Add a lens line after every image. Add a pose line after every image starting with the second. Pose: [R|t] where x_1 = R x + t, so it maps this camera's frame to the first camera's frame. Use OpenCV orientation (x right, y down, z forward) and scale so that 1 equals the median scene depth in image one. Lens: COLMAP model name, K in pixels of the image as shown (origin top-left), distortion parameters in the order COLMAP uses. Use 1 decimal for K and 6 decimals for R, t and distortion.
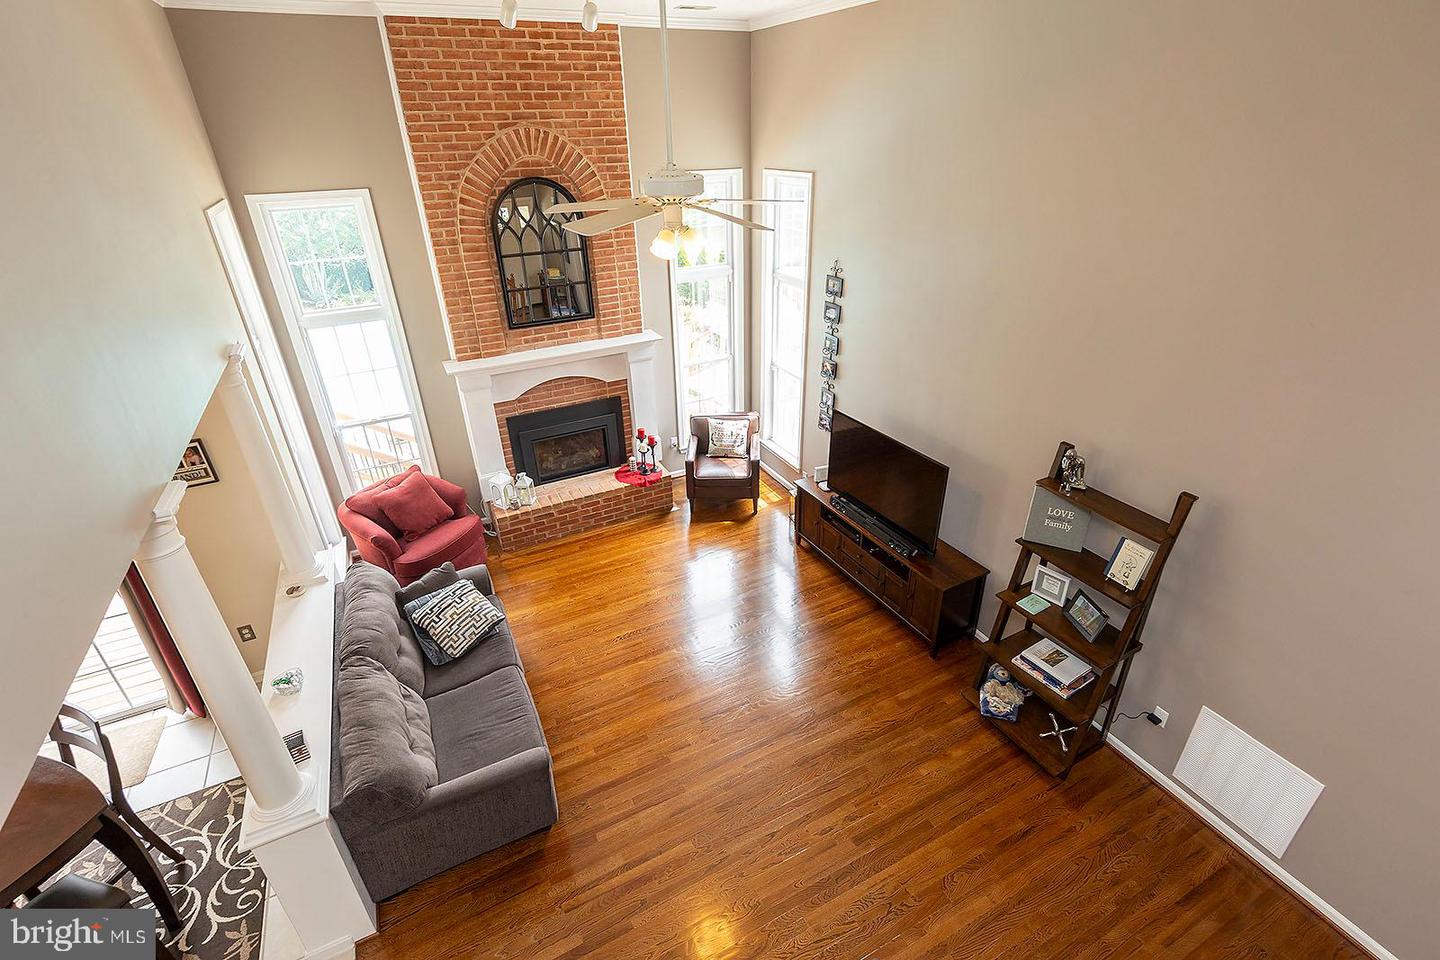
lens RADIAL K [[690.6, 0, 724.4], [0, 690.6, 476.6], [0, 0, 1]] dist [0.003391, 0.000598]
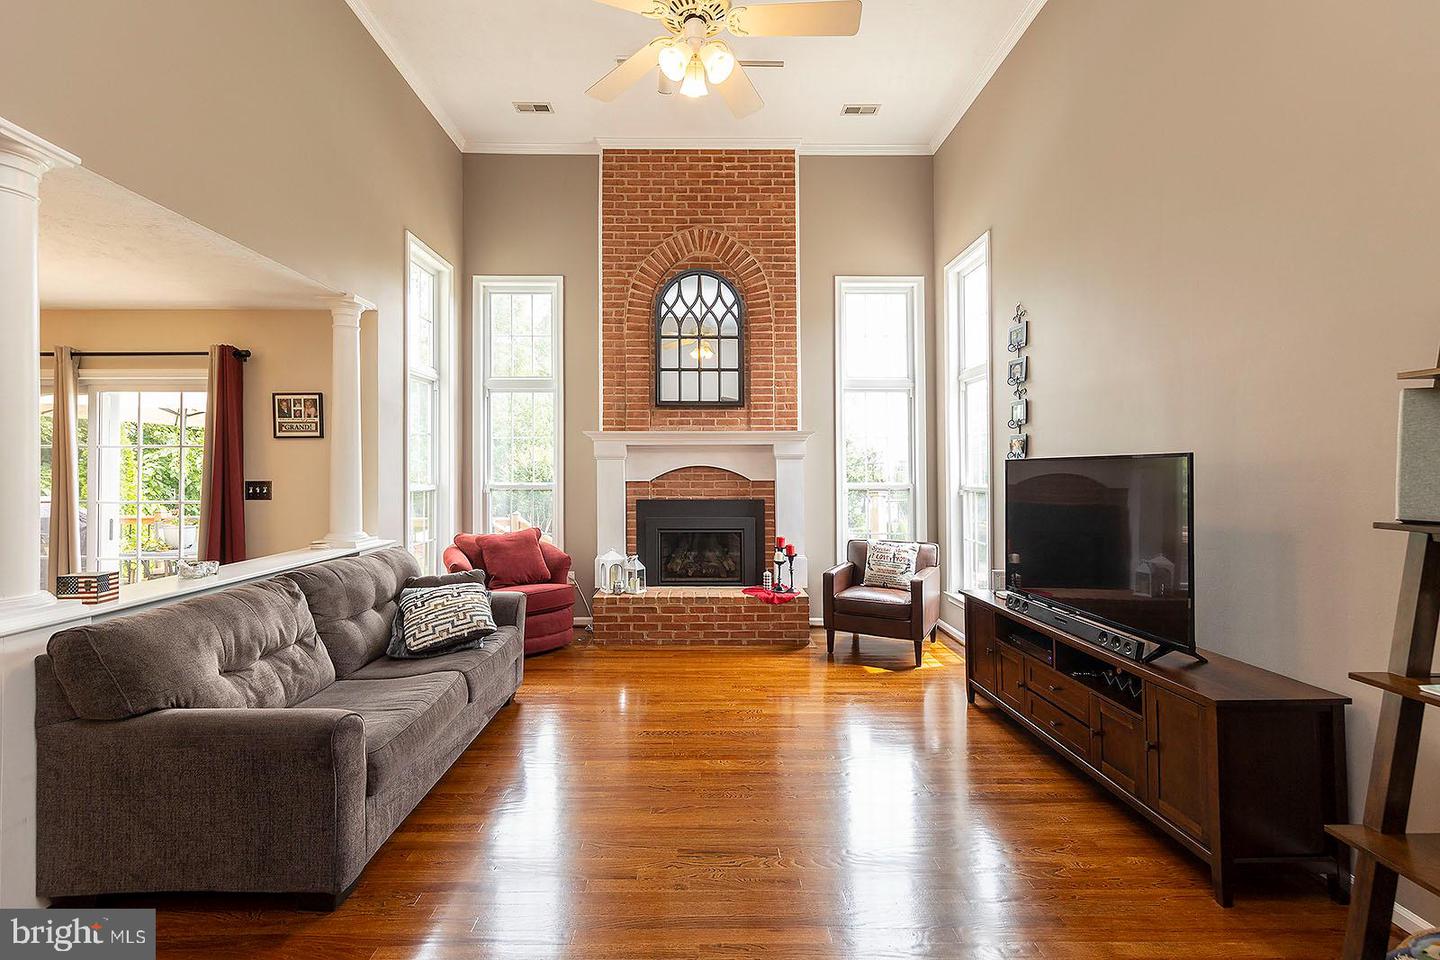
lens RADIAL K [[622.2, 0, 719.2], [0, 622.2, 485.9], [0, 0, 1]] dist [0.002001, -0.000022]
pose [[0.888227, 0.005799, -0.459368, 0.193271], [-0.231513, 0.869320, -0.436675, 0.271516], [0.396806, 0.494216, 0.773496, 0.424892]]
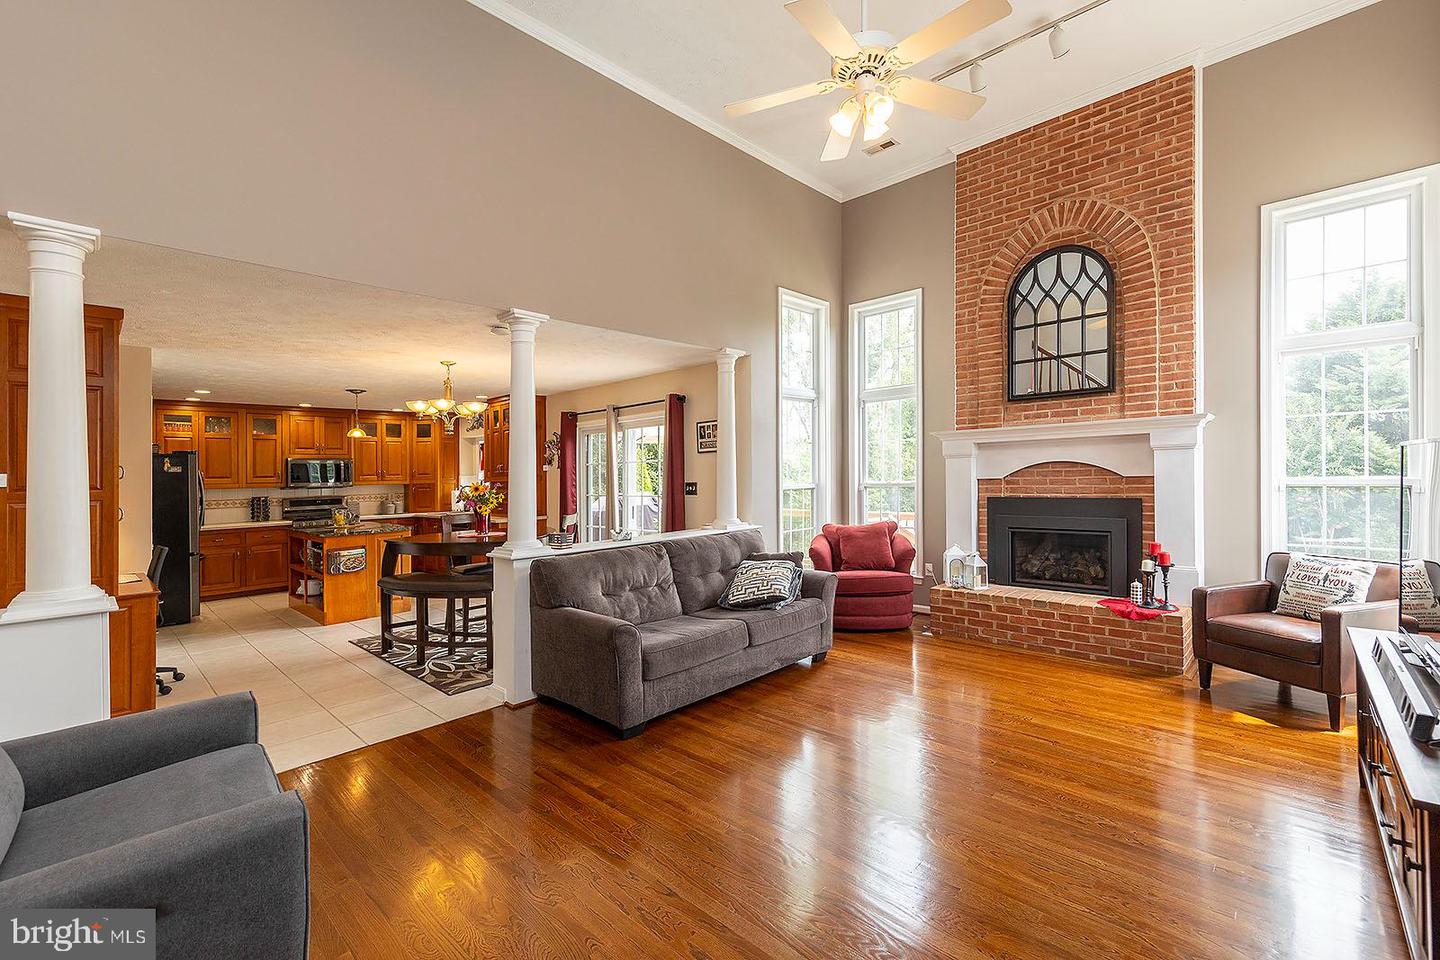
lens RADIAL K [[603.1, 0, 722.6], [0, 603.1, 492.9], [0, 0, 1]] dist [0.001319, 0.000010]
pose [[0.328509, 0.016231, -0.944361, 0.379615], [-0.461565, 0.875090, -0.145521, 0.219183], [0.824039, 0.483689, 0.294966, 0.512030]]
